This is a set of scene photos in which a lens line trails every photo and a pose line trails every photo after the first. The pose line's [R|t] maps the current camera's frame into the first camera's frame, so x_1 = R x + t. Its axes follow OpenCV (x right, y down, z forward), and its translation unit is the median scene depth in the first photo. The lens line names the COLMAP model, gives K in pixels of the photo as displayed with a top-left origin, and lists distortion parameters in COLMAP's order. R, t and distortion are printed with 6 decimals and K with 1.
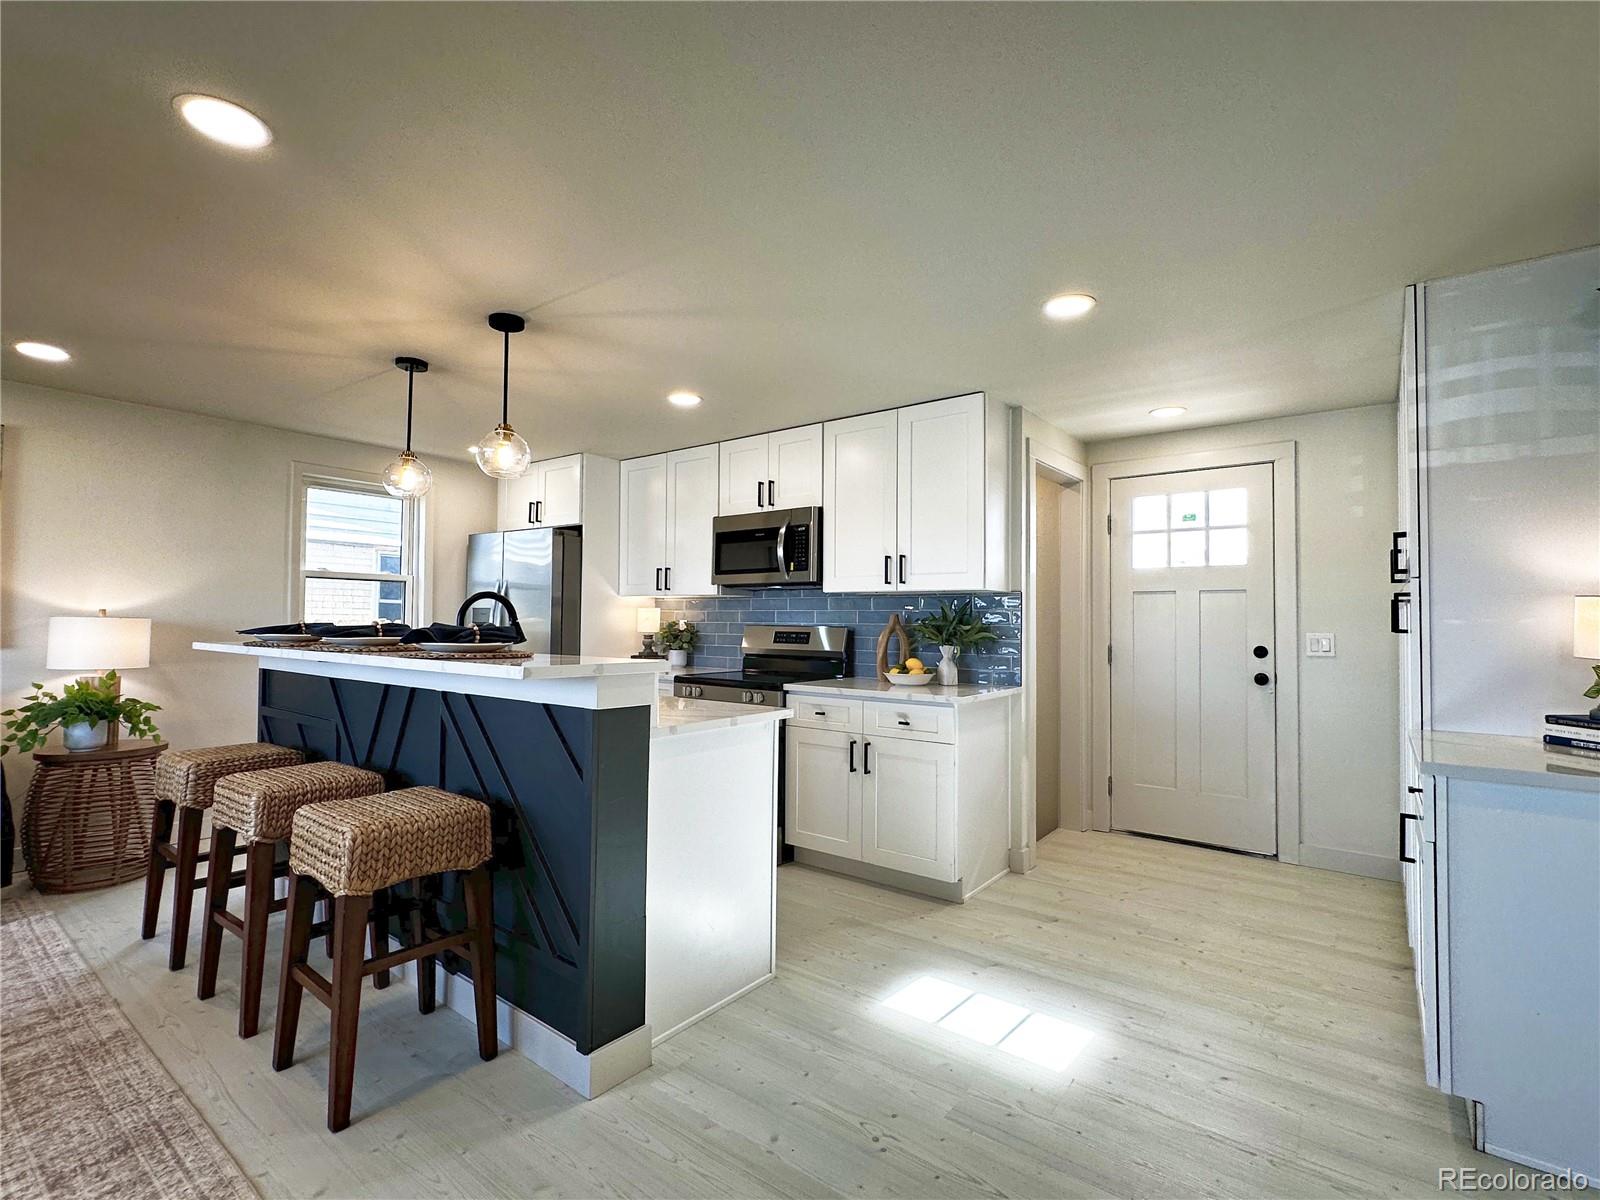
lens RADIAL K [[727.4, 0, 797.2], [0, 727.4, 608.6], [0, 0, 1]] dist [0.012848, 0.000316]
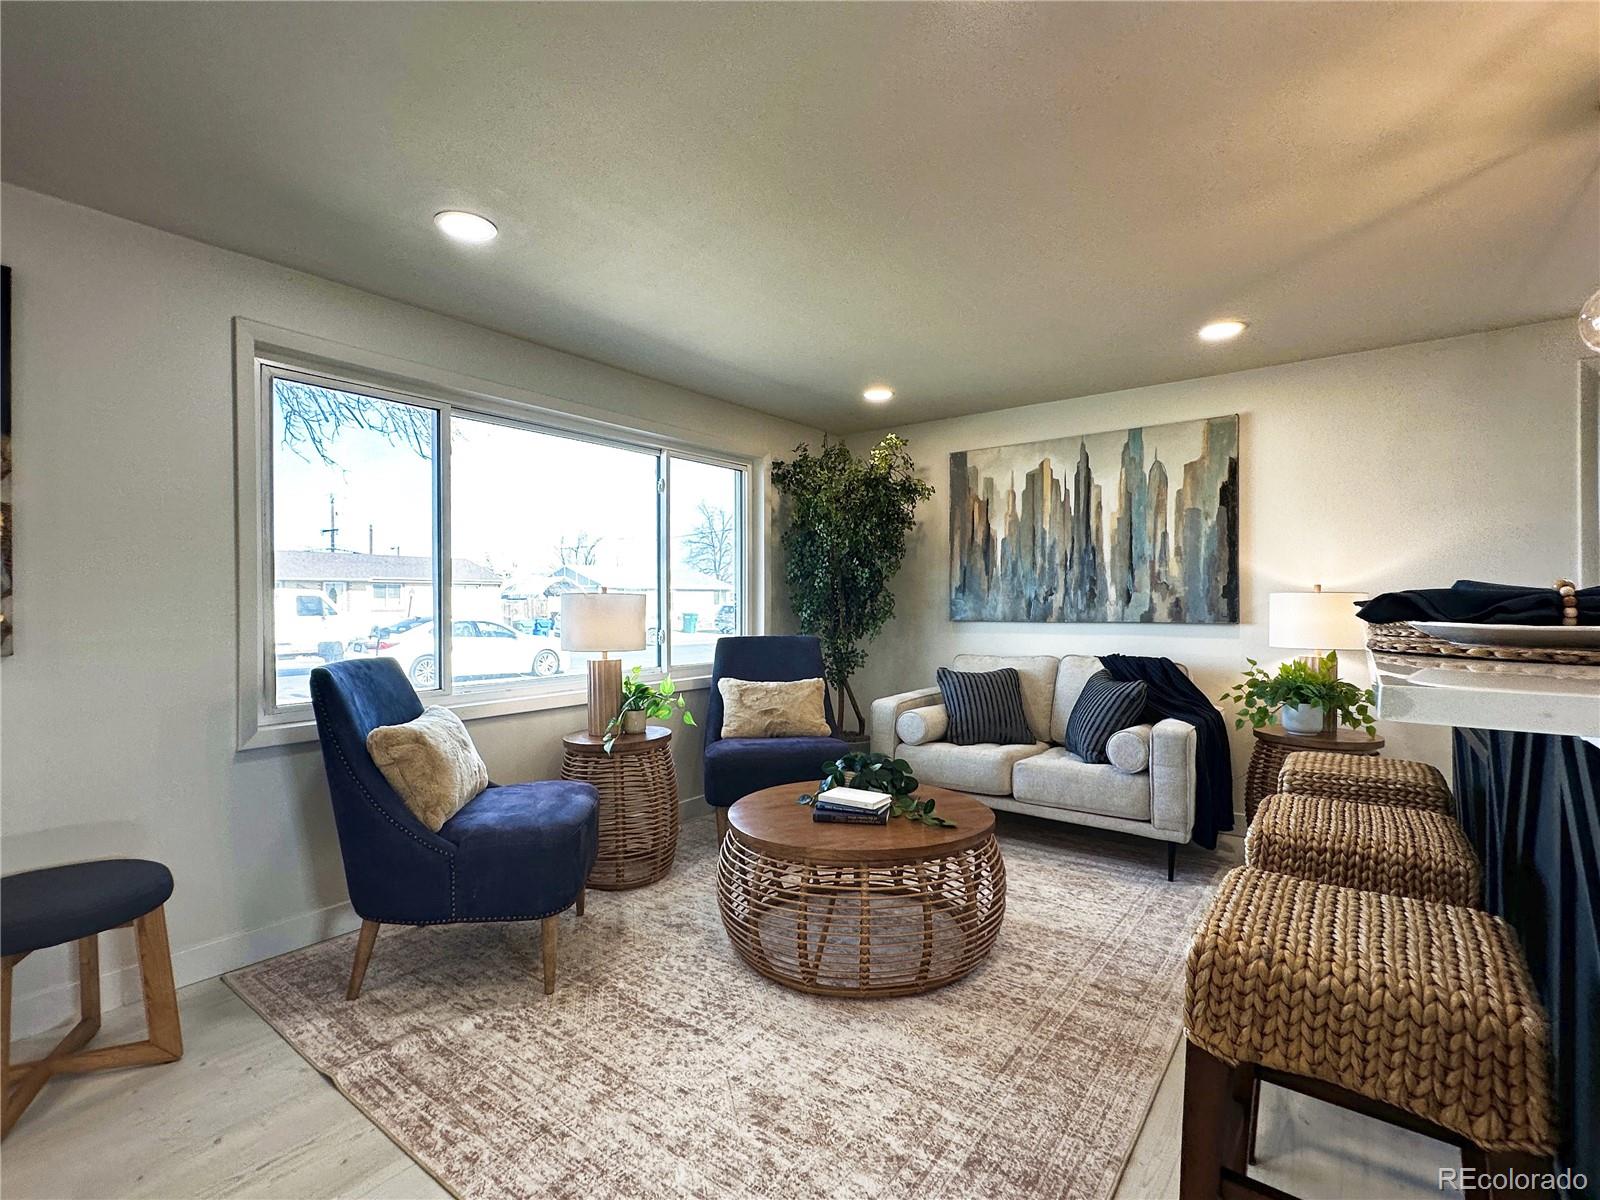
lens RADIAL K [[727.4, 0, 800.0], [0, 727.4, 609.1], [0, 0, 1]] dist [0.012848, 0.000316]
pose [[-0.014252, -0.015852, -0.999773, 0.000882], [0.047200, 0.998749, -0.016509, 0.016481], [0.998784, -0.047425, -0.013486, 0.379024]]
